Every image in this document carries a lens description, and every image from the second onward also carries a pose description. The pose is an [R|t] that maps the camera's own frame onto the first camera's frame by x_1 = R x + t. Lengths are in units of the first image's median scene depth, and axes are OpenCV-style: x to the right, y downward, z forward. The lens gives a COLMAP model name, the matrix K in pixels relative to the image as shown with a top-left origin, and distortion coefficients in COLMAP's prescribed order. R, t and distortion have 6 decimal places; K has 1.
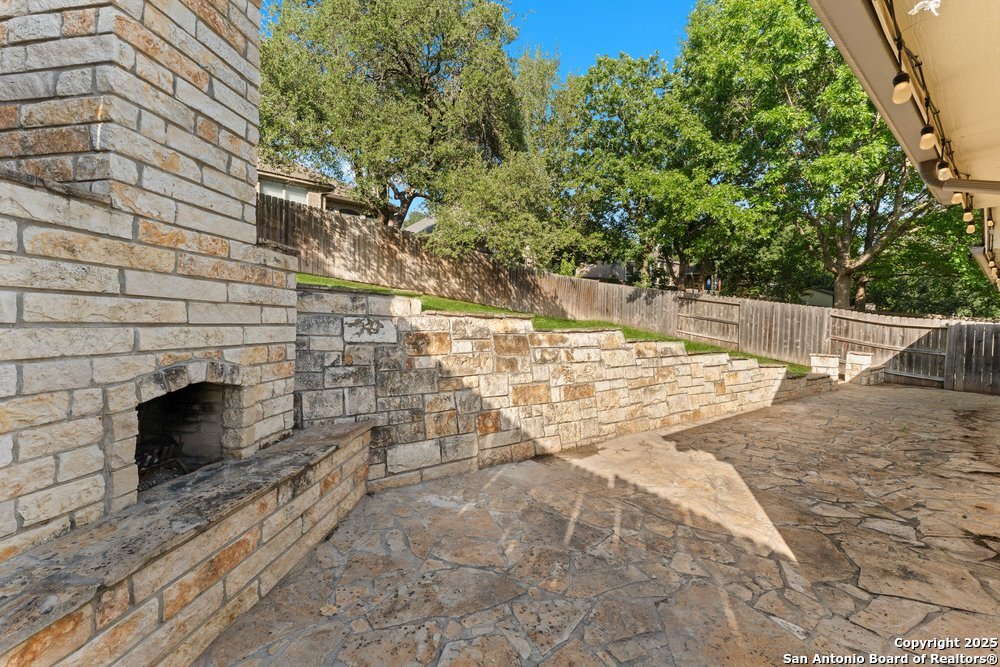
lens RADIAL K [[412.4, 0, 483.4], [0, 412.4, 314.1], [0, 0, 1]] dist [0.000551, 0.000040]
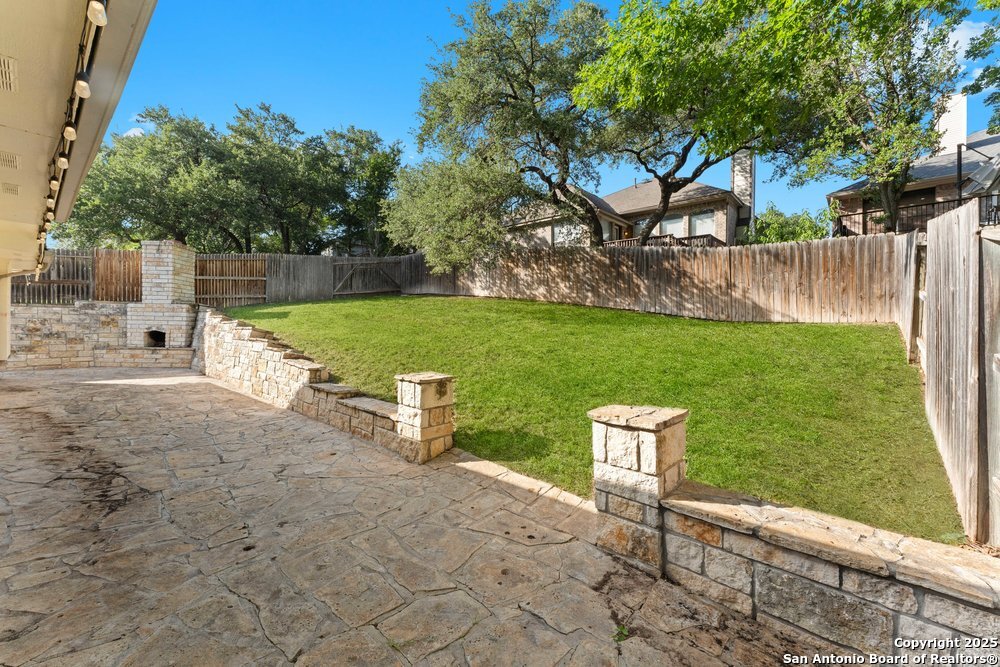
lens RADIAL K [[403.2, 0, 501.3], [0, 403.2, 331.9], [0, 0, 1]] dist [0.000832, 0.000279]
pose [[0.194341, -0.004225, -0.980925, 2.899297], [0.003884, 0.999986, -0.003537, 0.113602], [0.980926, -0.003123, 0.194355, 2.345532]]
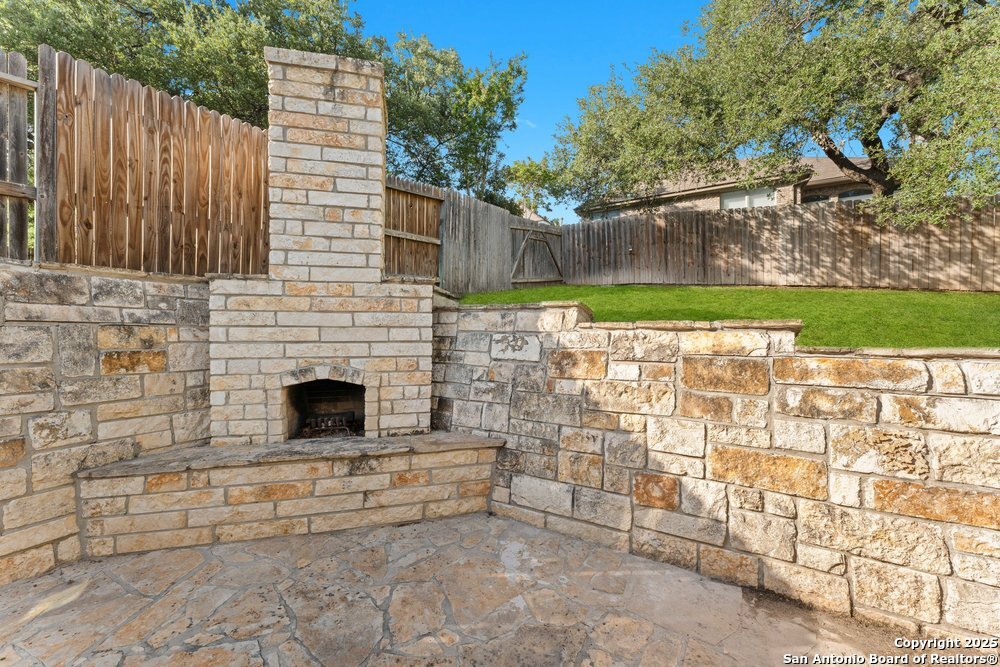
lens RADIAL K [[403.2, 0, 501.3], [0, 403.2, 331.9], [0, 0, 1]] dist [0.000832, 0.000279]
pose [[0.393579, -0.026106, -0.918920, 0.511933], [0.027587, 0.999482, -0.016579, 0.016569], [0.918877, -0.018825, 0.394095, 0.532764]]
